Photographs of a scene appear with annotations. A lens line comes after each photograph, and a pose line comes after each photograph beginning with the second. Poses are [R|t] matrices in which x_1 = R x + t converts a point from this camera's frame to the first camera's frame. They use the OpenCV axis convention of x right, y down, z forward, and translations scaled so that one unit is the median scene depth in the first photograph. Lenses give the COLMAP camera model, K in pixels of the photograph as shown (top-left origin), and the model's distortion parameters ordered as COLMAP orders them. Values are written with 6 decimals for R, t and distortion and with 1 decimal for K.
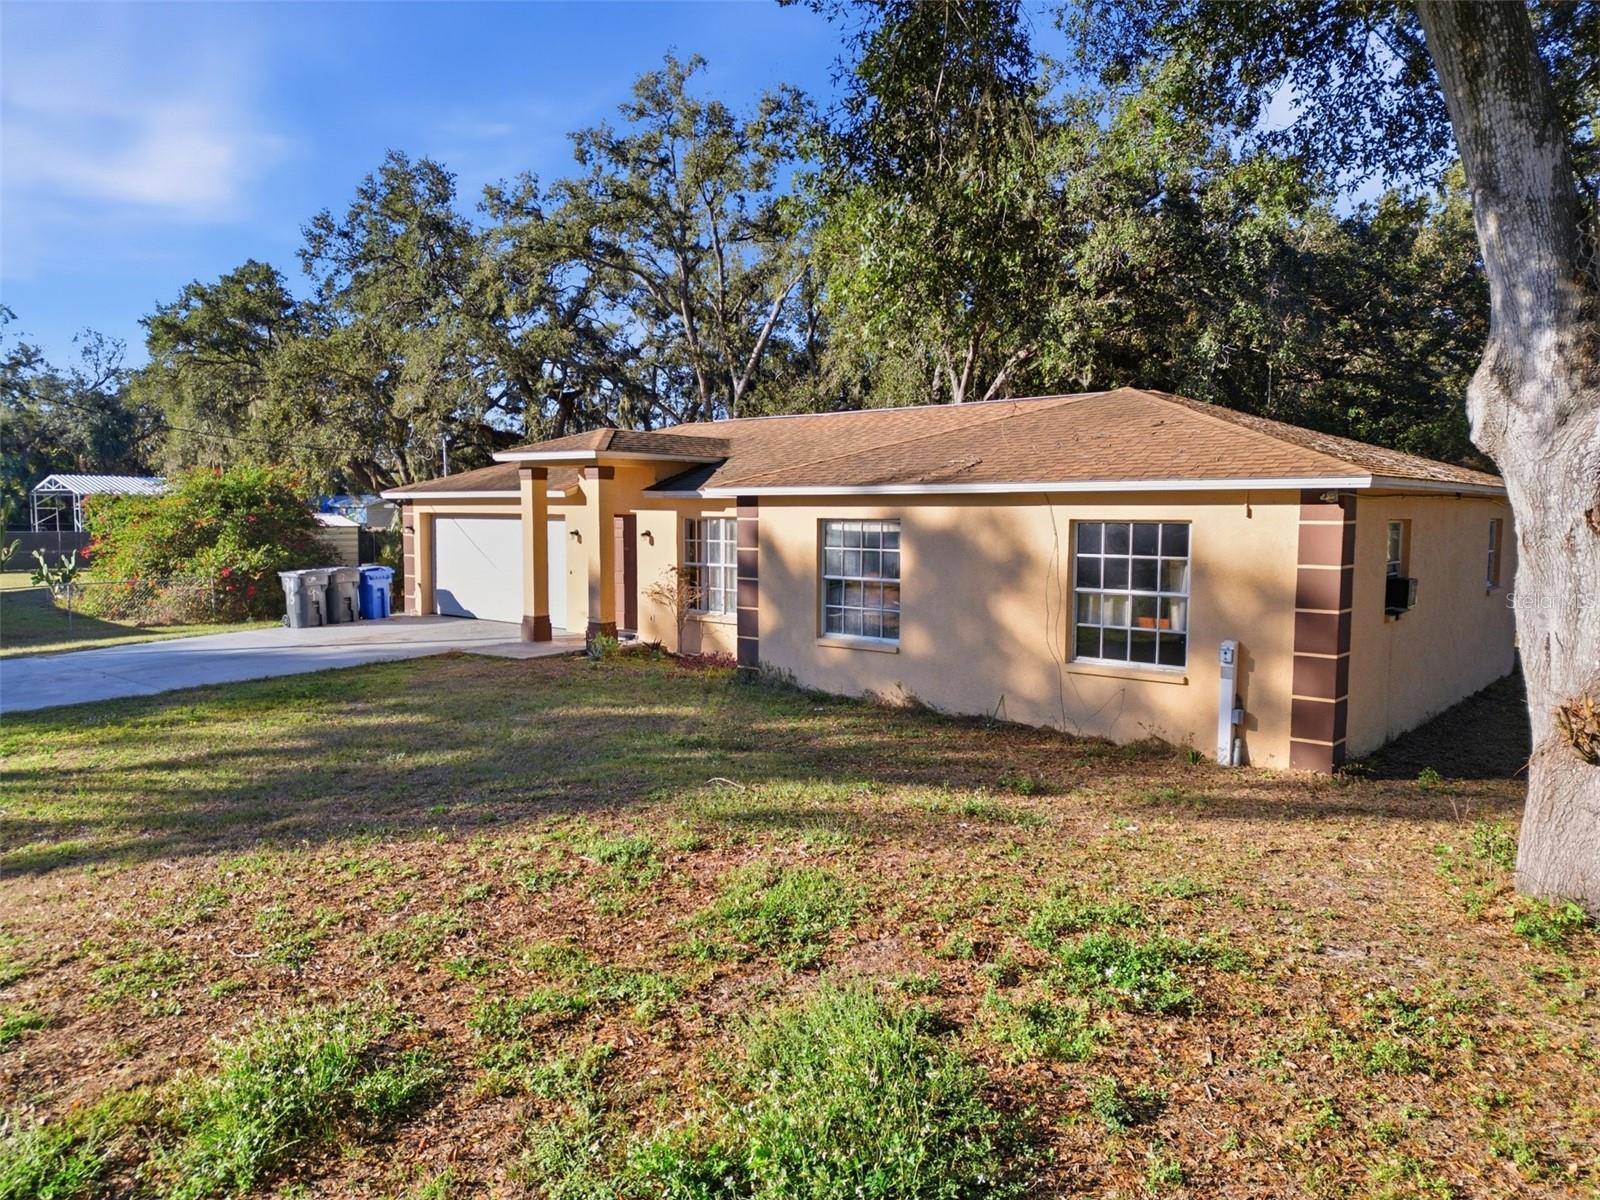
lens RADIAL K [[1110.1, 0, 805.8], [0, 1110.1, 596.7], [0, 0, 1]] dist [0.064983, -0.050793]
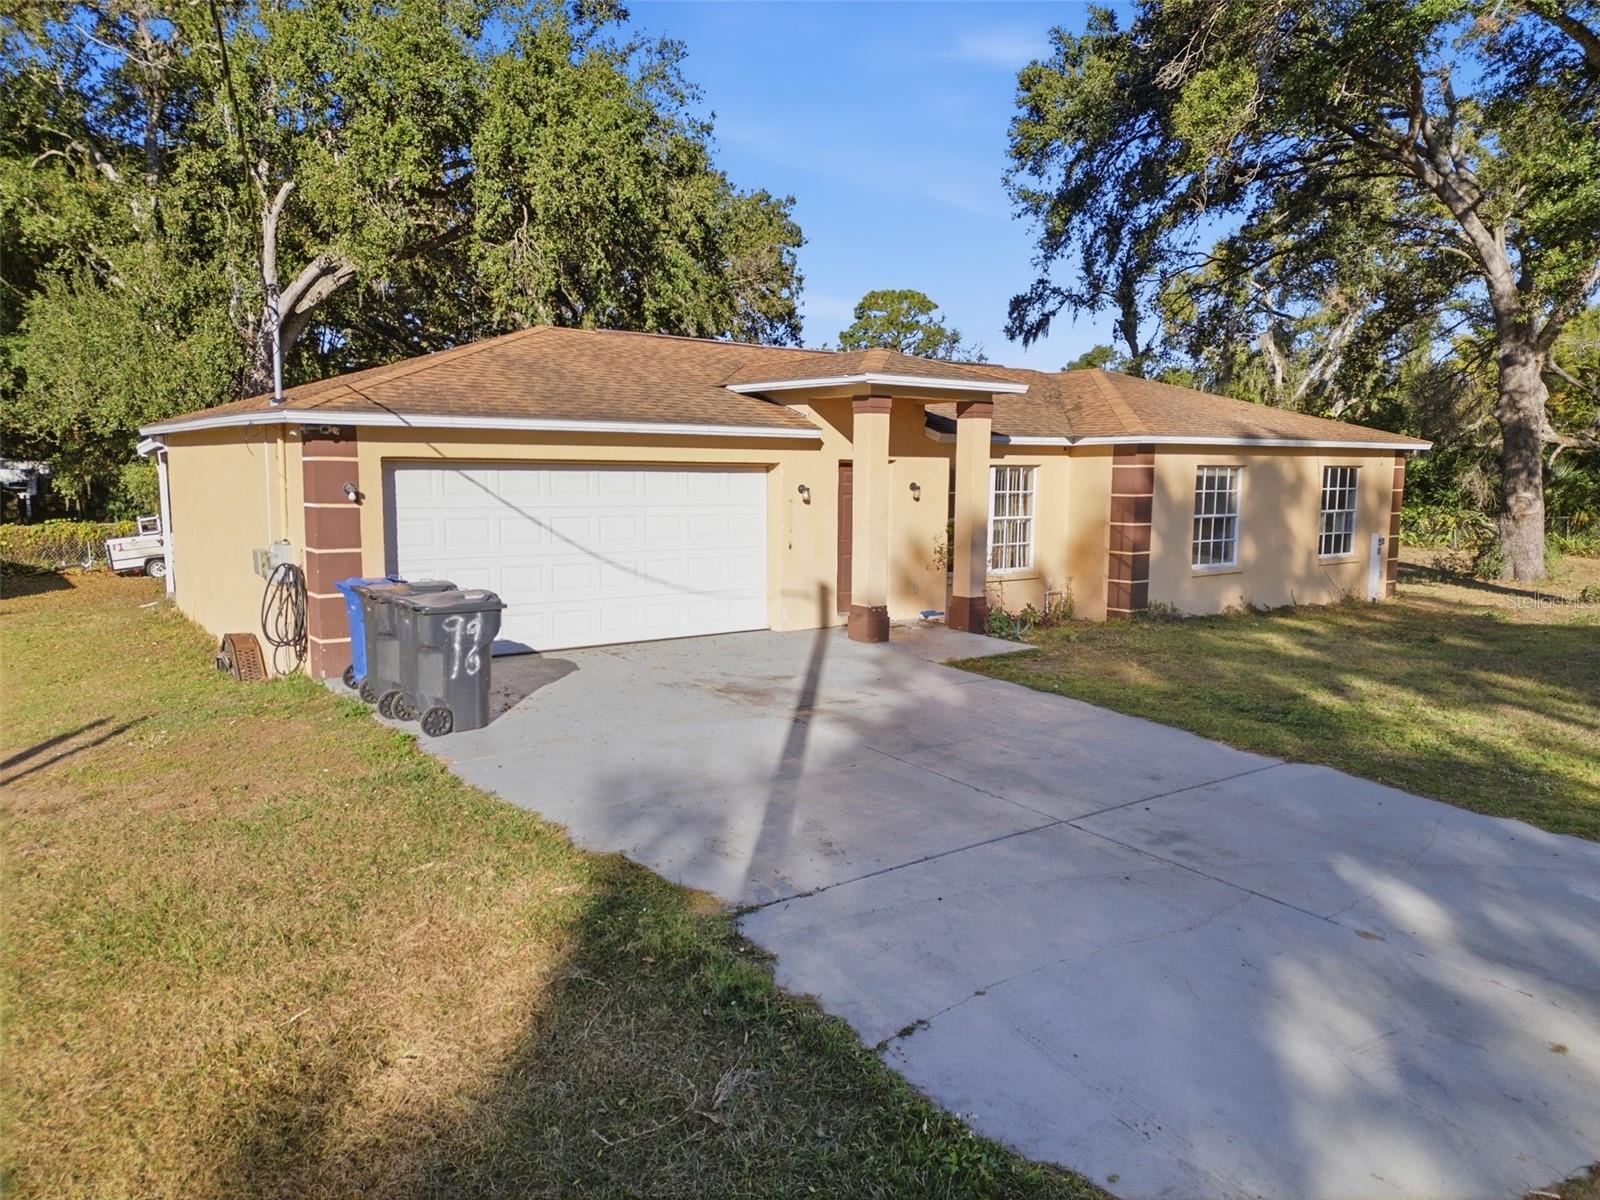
lens RADIAL K [[1110.1, 0, 799.3], [0, 1110.1, 604.5], [0, 0, 1]] dist [0.064983, -0.050793]
pose [[0.220330, -0.120557, 0.967947, -1.452440], [0.072891, 0.991593, 0.106911, -0.096505], [-0.972698, 0.046999, 0.227265, 1.358539]]
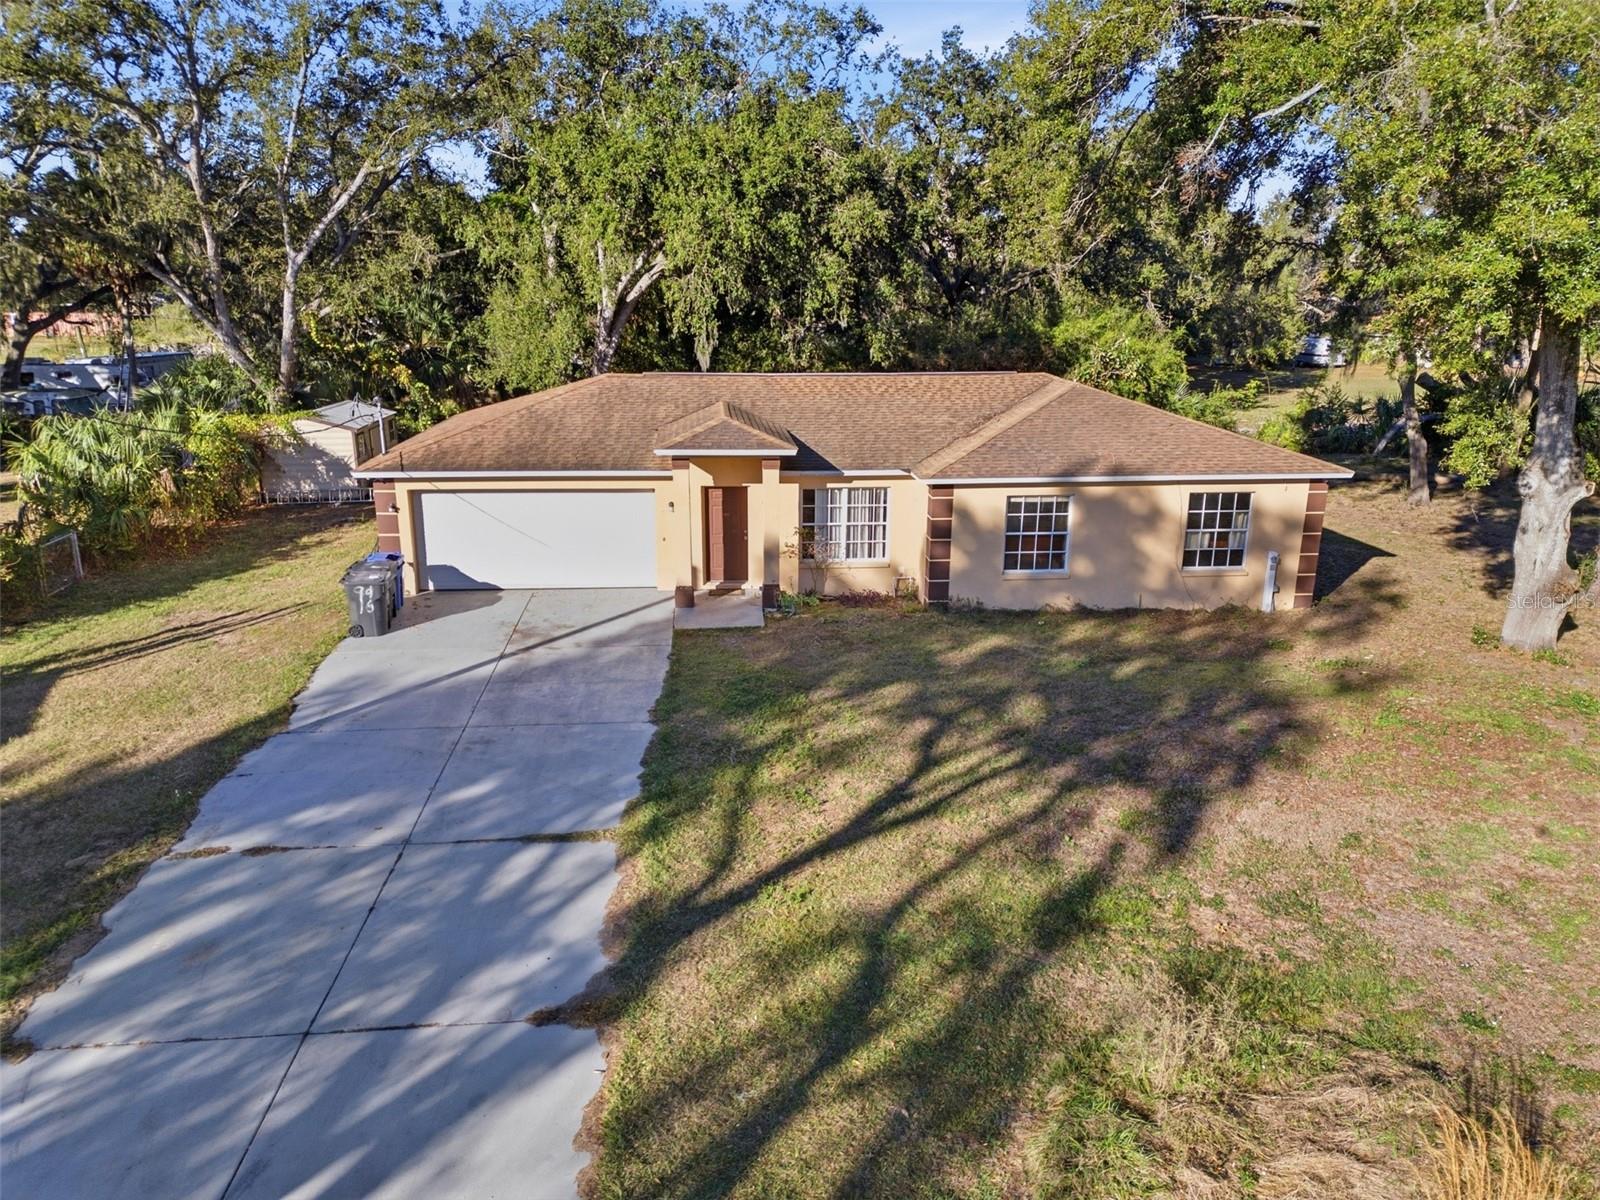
lens RADIAL K [[1110.1, 0, 795.9], [0, 1110.1, 600.9], [0, 0, 1]] dist [0.064983, -0.050793]
pose [[0.708171, -0.192690, 0.679238, -1.457109], [0.054950, 0.974162, 0.219064, -0.327101], [-0.703899, -0.117810, 0.700462, 0.167765]]
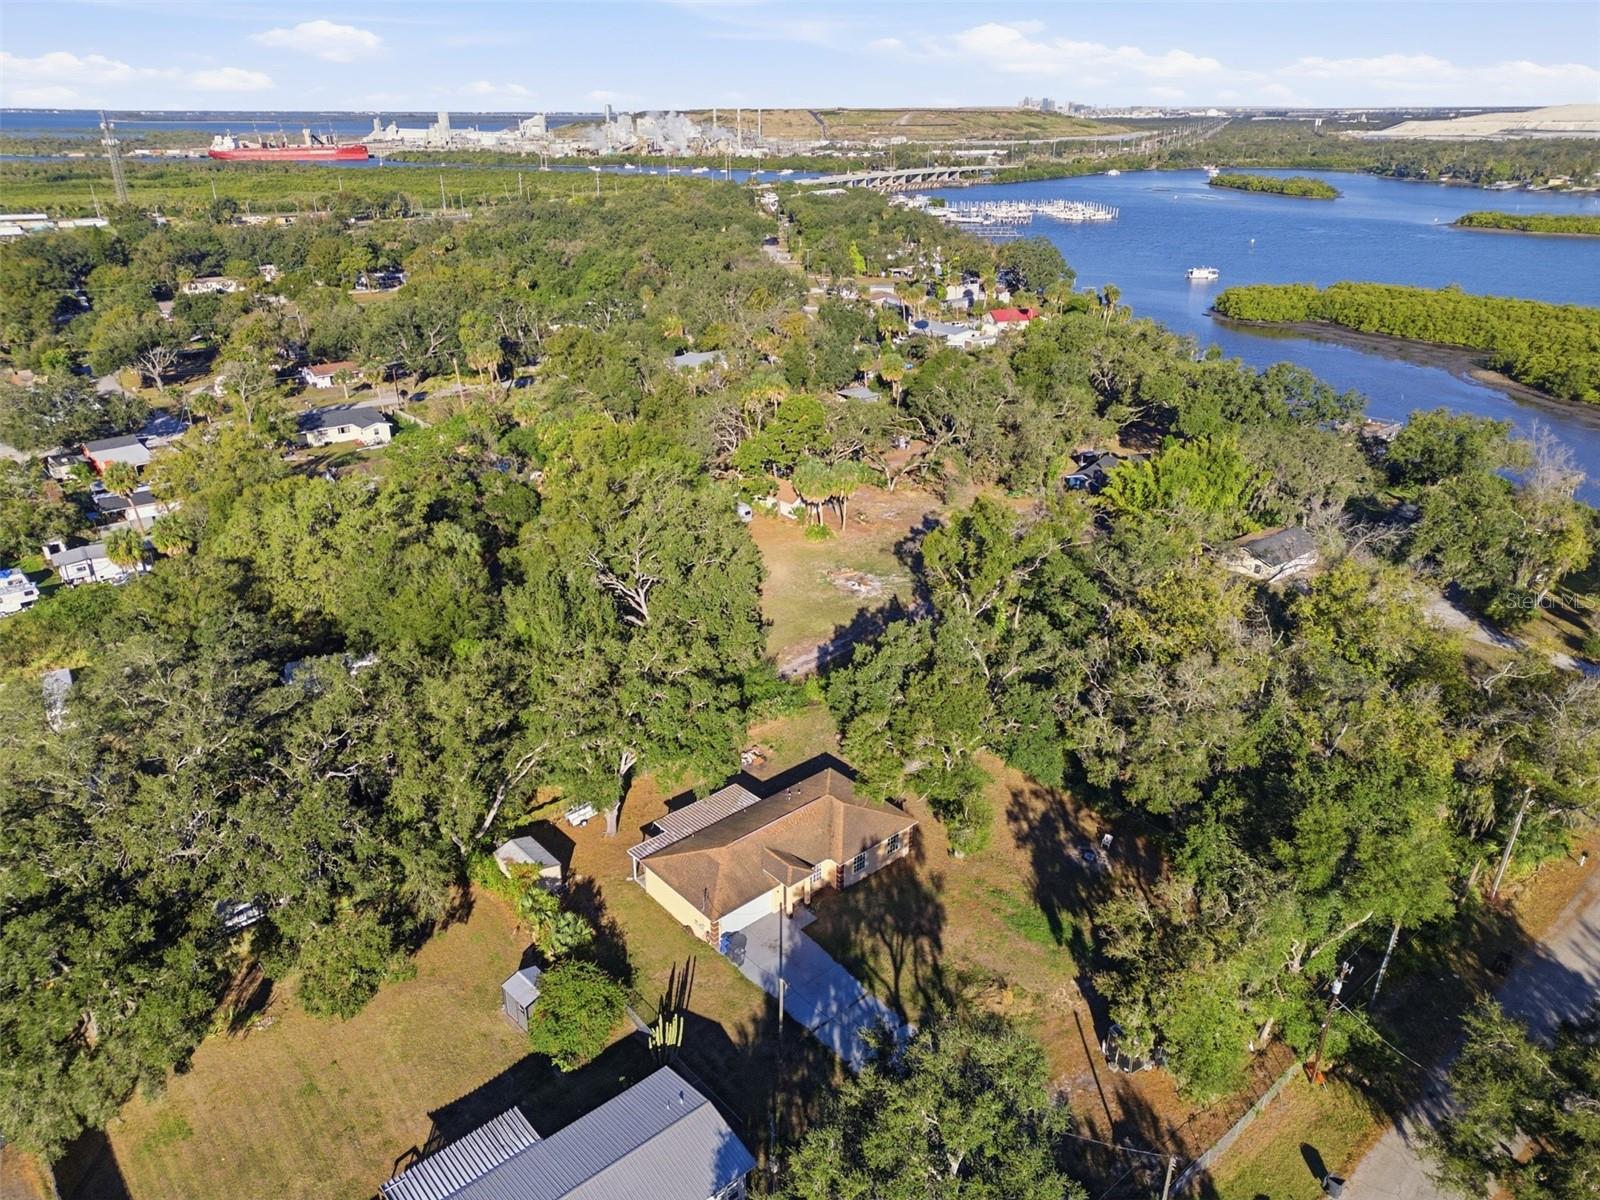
lens RADIAL K [[1110.1, 0, 798.0], [0, 1110.1, 612.6], [0, 0, 1]] dist [0.064983, -0.050793]
pose [[0.148177, -0.404286, 0.902550, -5.582729], [0.083578, 0.914479, 0.395908, -4.181166], [-0.985423, 0.016769, 0.169294, 0.339853]]
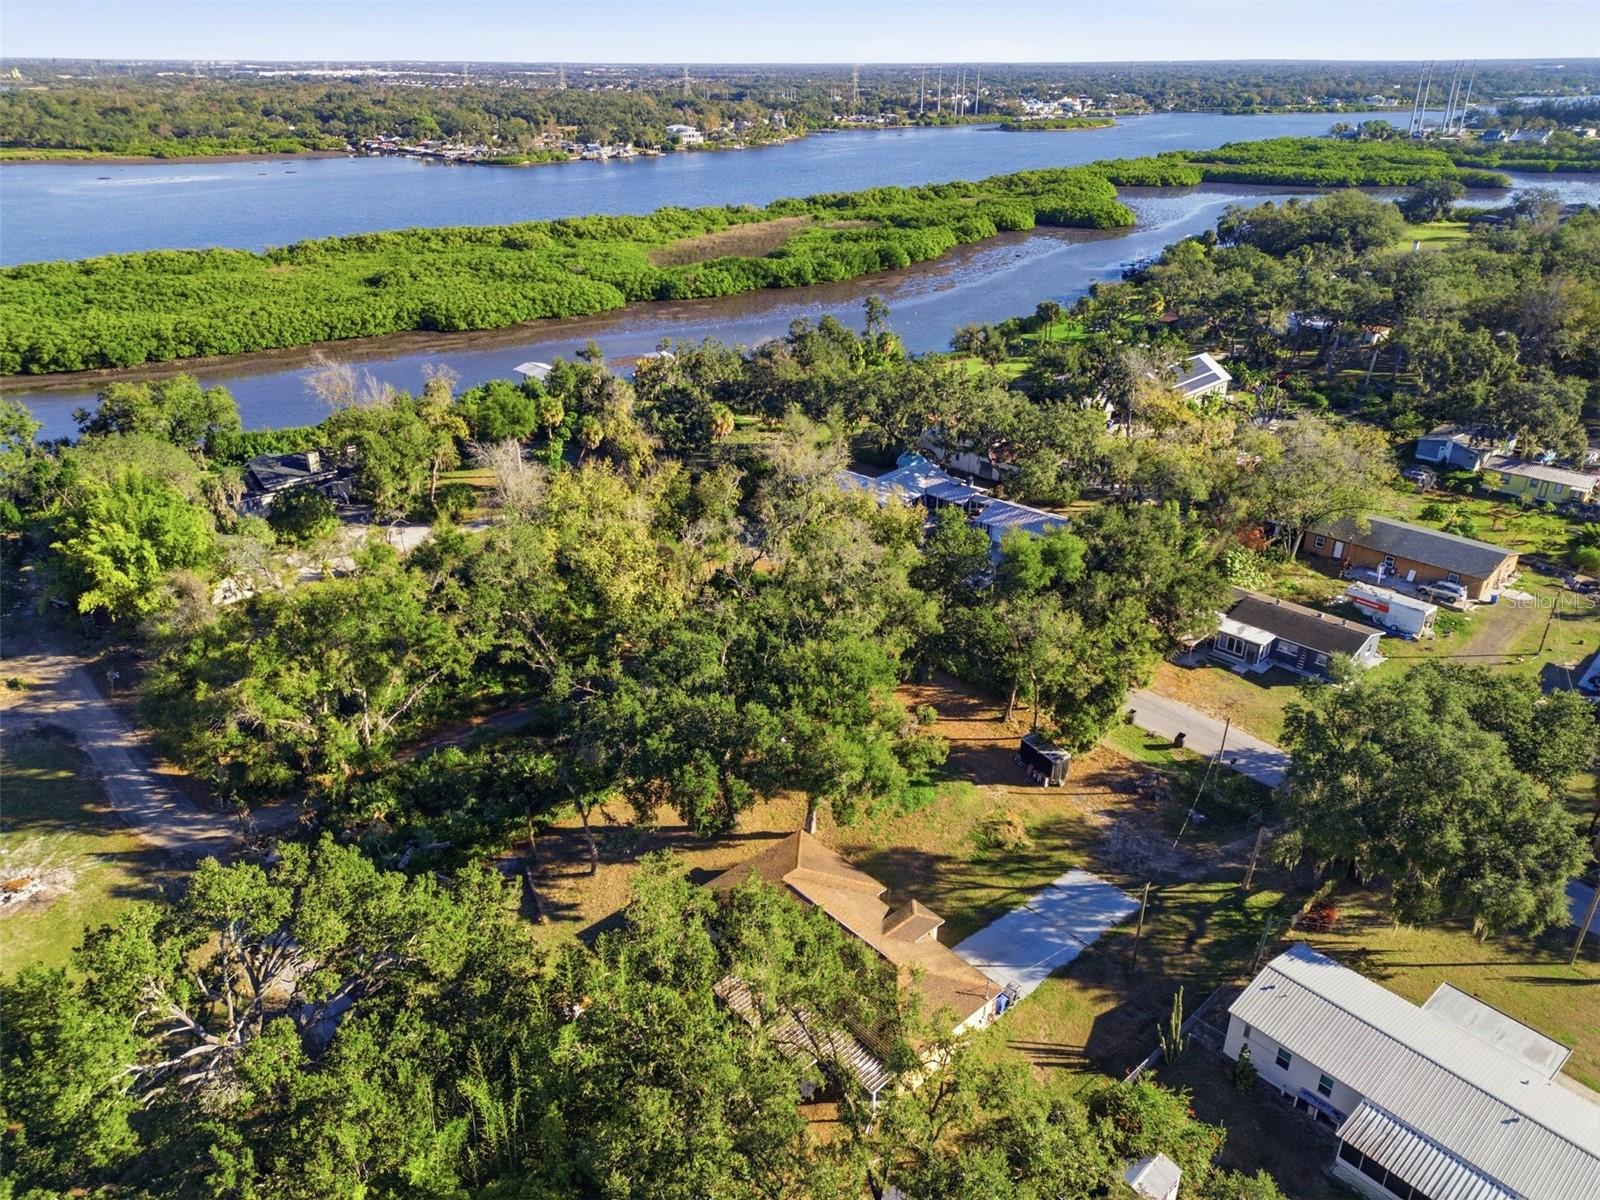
lens RADIAL K [[1110.1, 0, 805.0], [0, 1110.1, 602.9], [0, 0, 1]] dist [0.064983, -0.050793]
pose [[-0.991708, -0.056102, 0.115618, -0.311676], [0.010059, 0.863030, 0.505053, -4.522241], [-0.128116, 0.502028, -0.855310, 5.692370]]
